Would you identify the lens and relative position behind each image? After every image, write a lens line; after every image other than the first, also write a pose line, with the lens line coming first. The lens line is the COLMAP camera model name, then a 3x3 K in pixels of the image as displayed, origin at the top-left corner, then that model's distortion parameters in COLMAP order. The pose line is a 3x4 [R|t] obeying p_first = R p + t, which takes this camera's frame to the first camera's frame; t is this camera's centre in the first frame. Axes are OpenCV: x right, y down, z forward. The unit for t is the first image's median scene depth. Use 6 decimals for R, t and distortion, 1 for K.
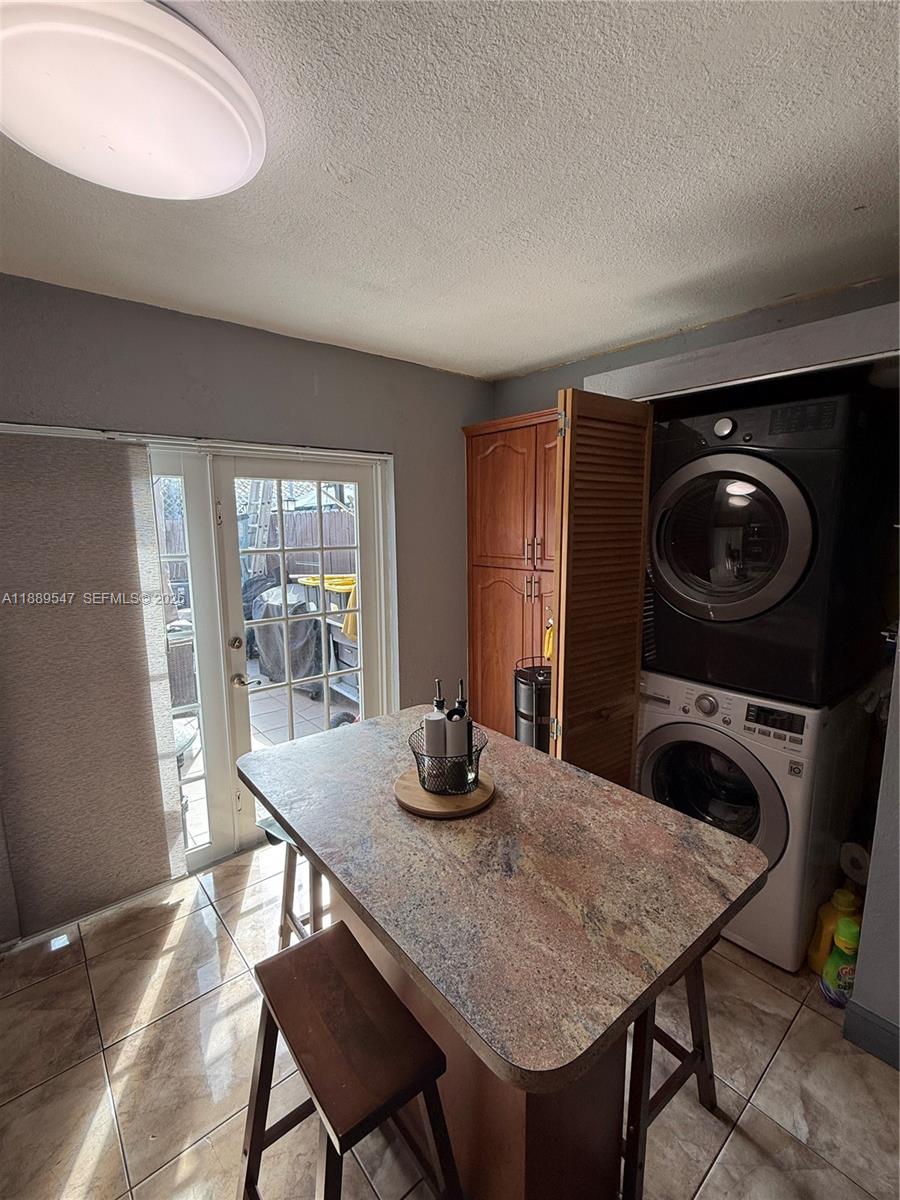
lens RADIAL K [[530.1, 0, 444.6], [0, 530.1, 598.0], [0, 0, 1]] dist [-0.001761, -0.000053]
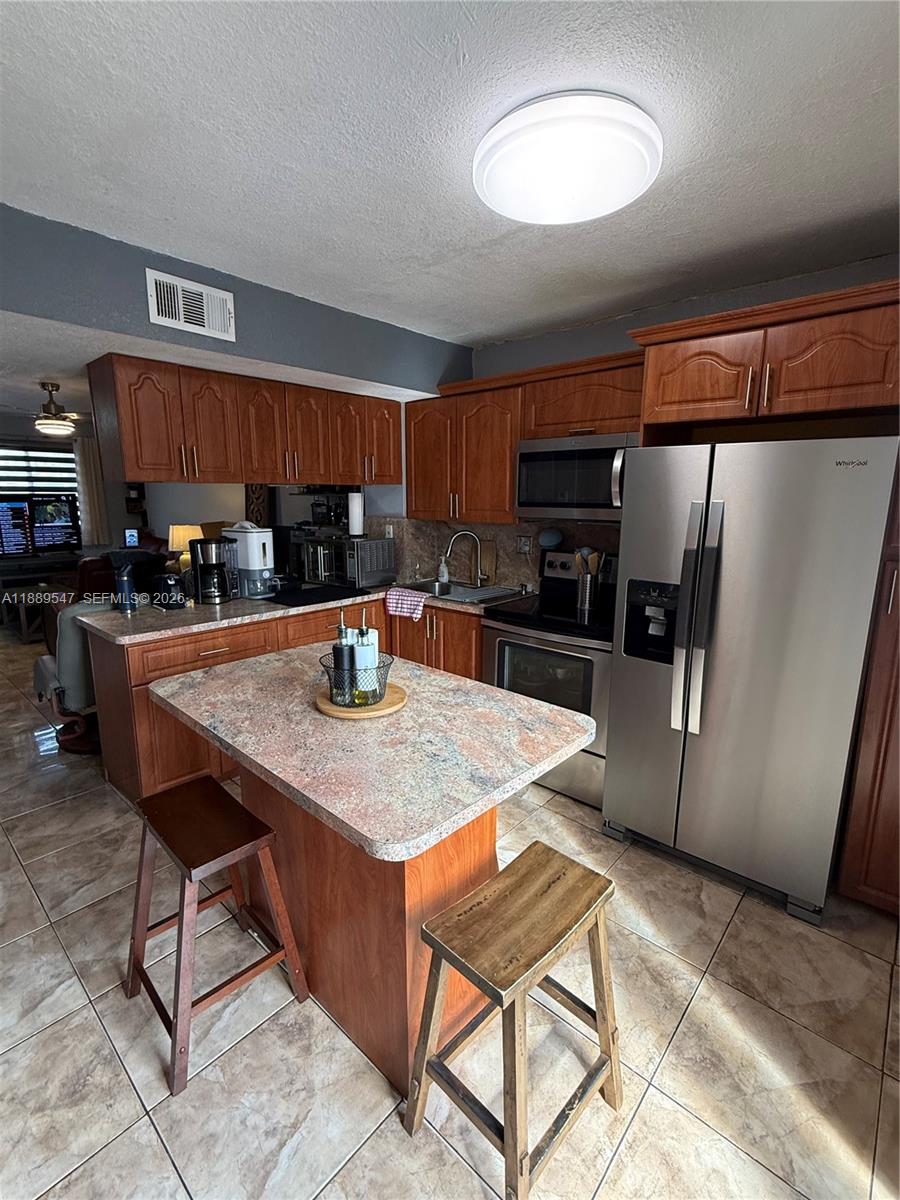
lens RADIAL K [[530.1, 0, 447.7], [0, 530.1, 598.8], [0, 0, 1]] dist [-0.001761, -0.000053]
pose [[-0.988877, 0.039378, -0.143426, -0.031870], [-0.011295, 0.941650, 0.336405, -0.255224], [0.148304, 0.334284, -0.930731, 2.345541]]
